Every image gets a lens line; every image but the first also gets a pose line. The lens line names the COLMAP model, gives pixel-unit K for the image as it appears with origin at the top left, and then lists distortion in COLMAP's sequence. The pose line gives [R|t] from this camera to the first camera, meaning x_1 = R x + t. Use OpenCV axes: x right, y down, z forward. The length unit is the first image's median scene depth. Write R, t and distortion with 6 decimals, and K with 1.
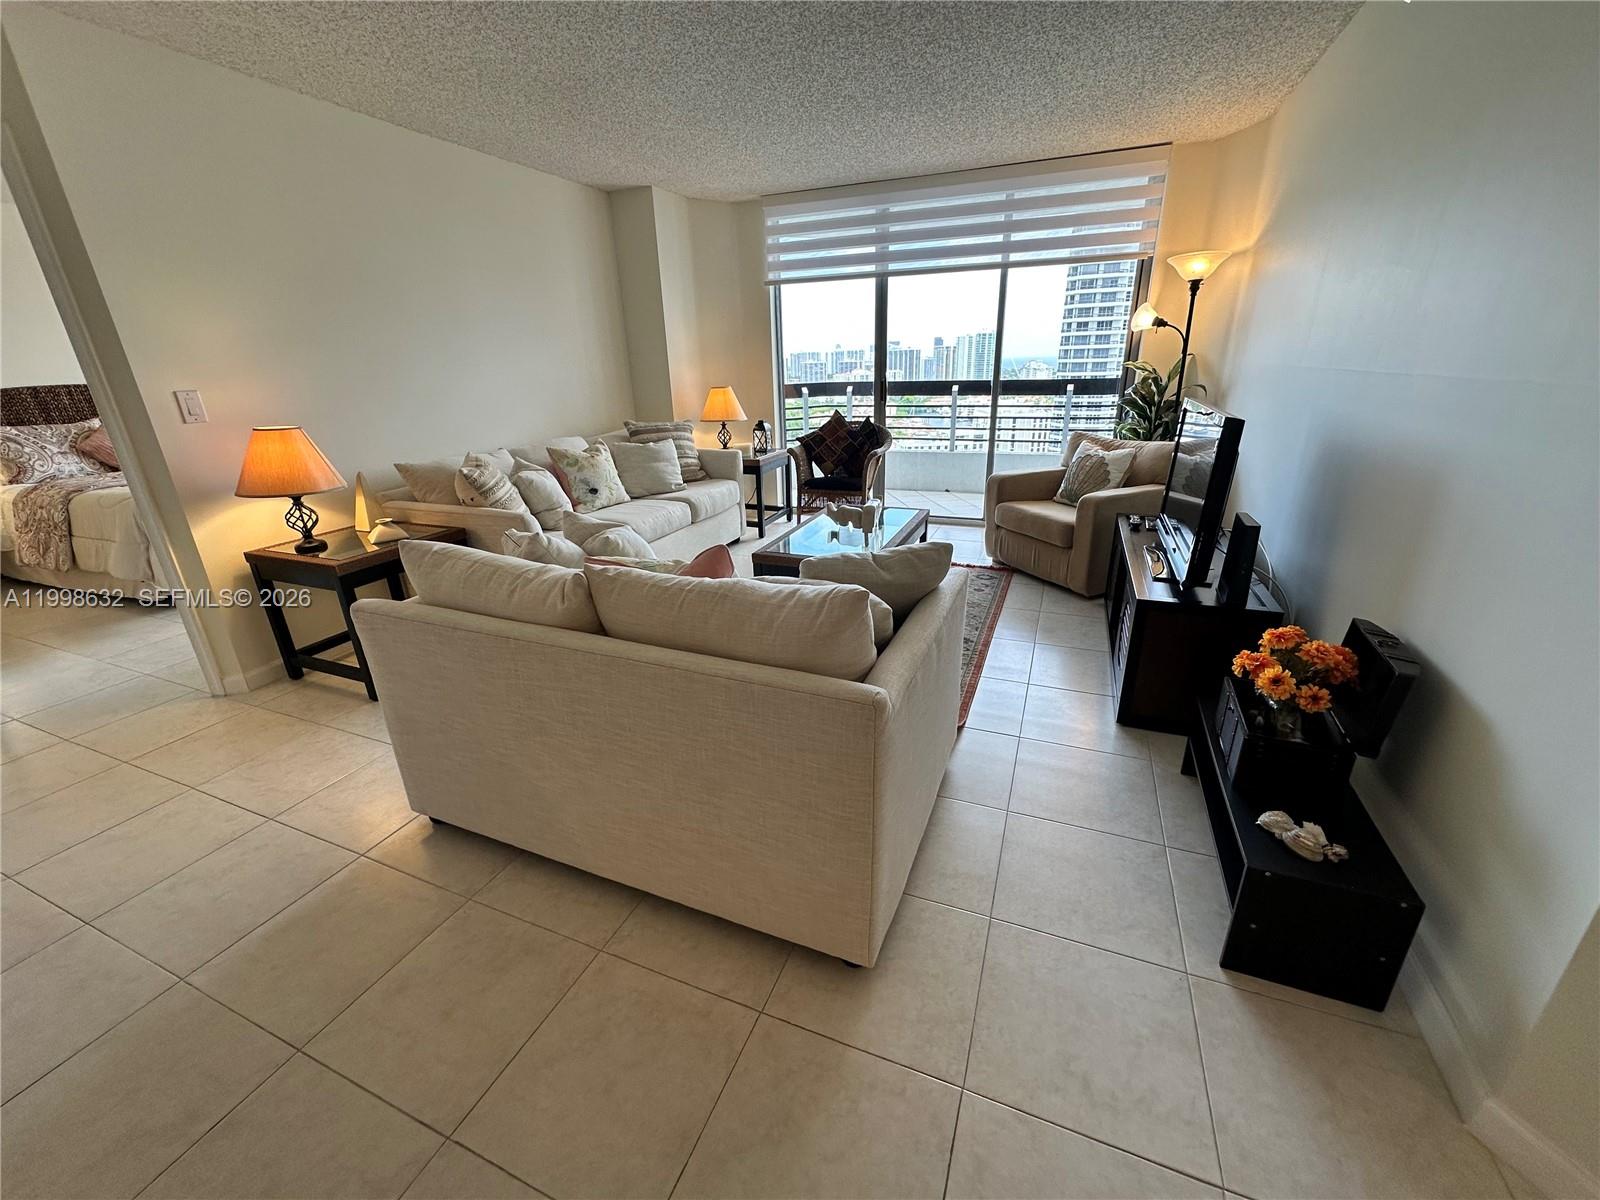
lens RADIAL K [[635.5, 0, 810.0], [0, 635.5, 599.6], [0, 0, 1]] dist [-0.021561, 0.000362]
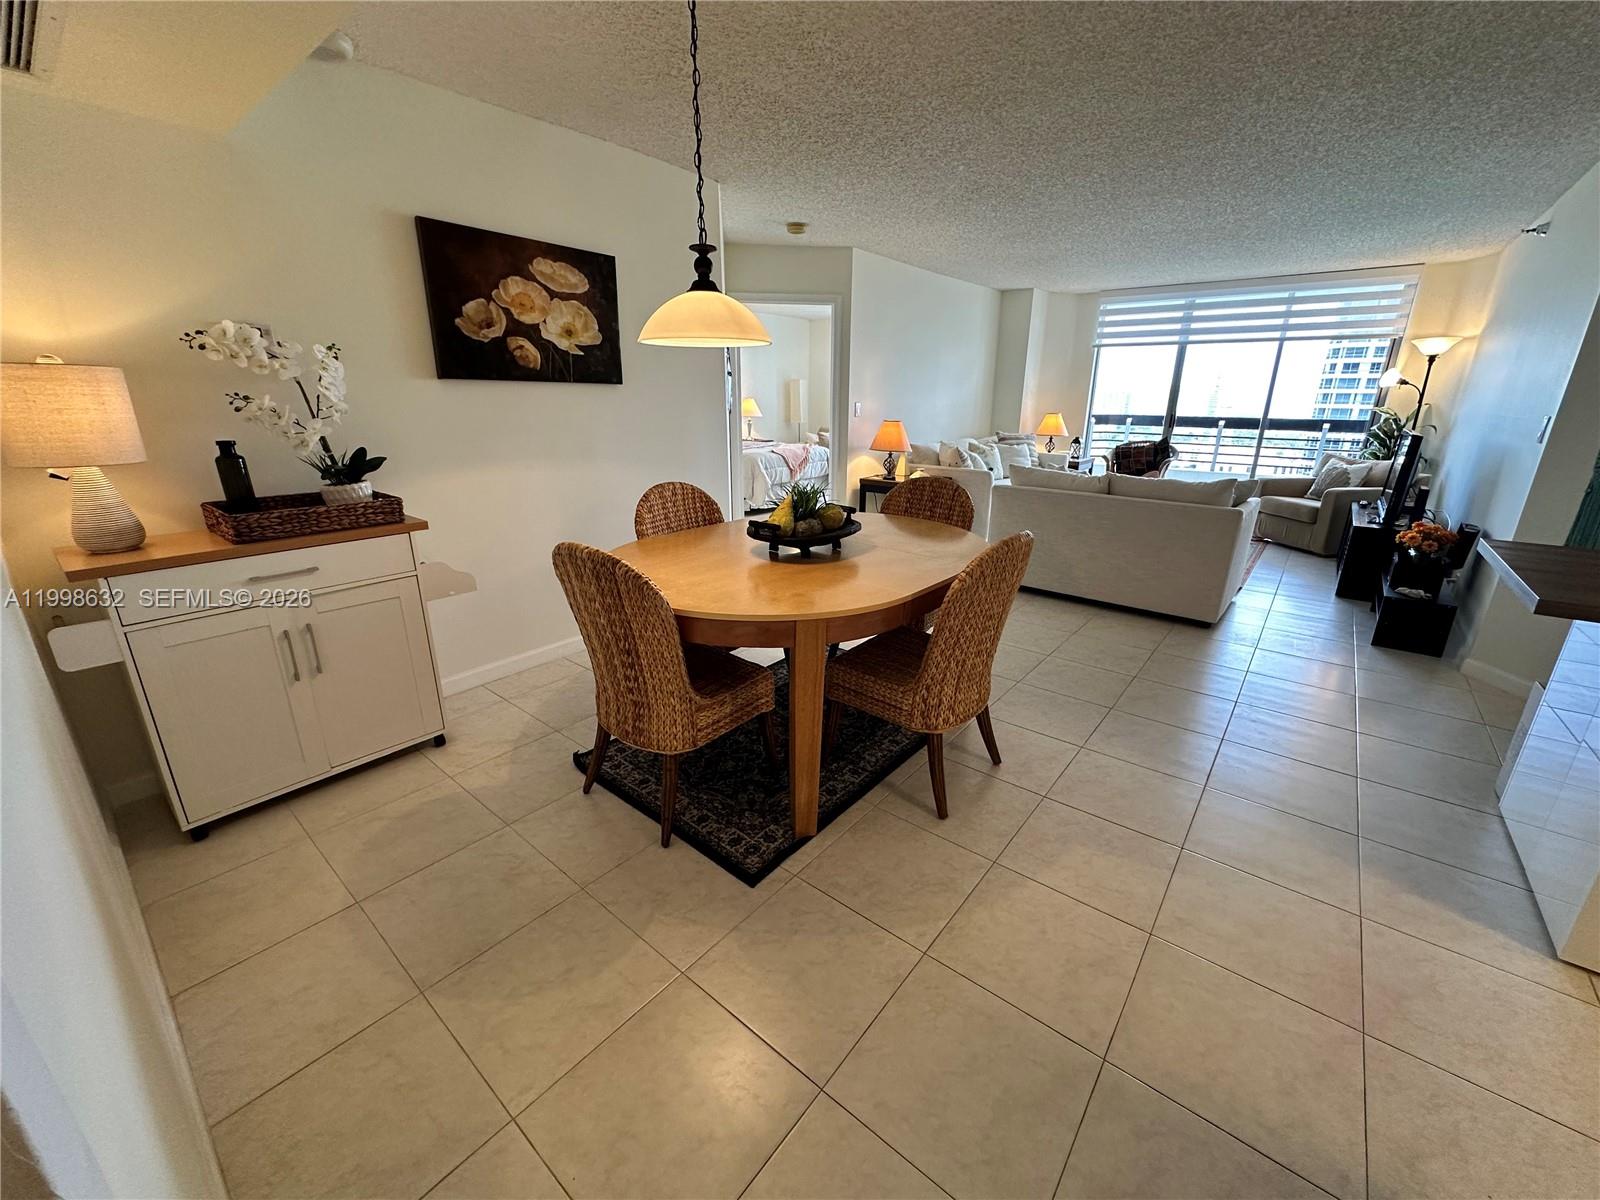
lens RADIAL K [[635.5, 0, 786.6], [0, 635.5, 599.7], [0, 0, 1]] dist [-0.021561, 0.000362]
pose [[0.946933, 0.122092, -0.297340, -0.283819], [-0.135361, 0.990497, -0.024370, 0.266050], [0.291539, 0.063325, 0.954461, -0.700643]]
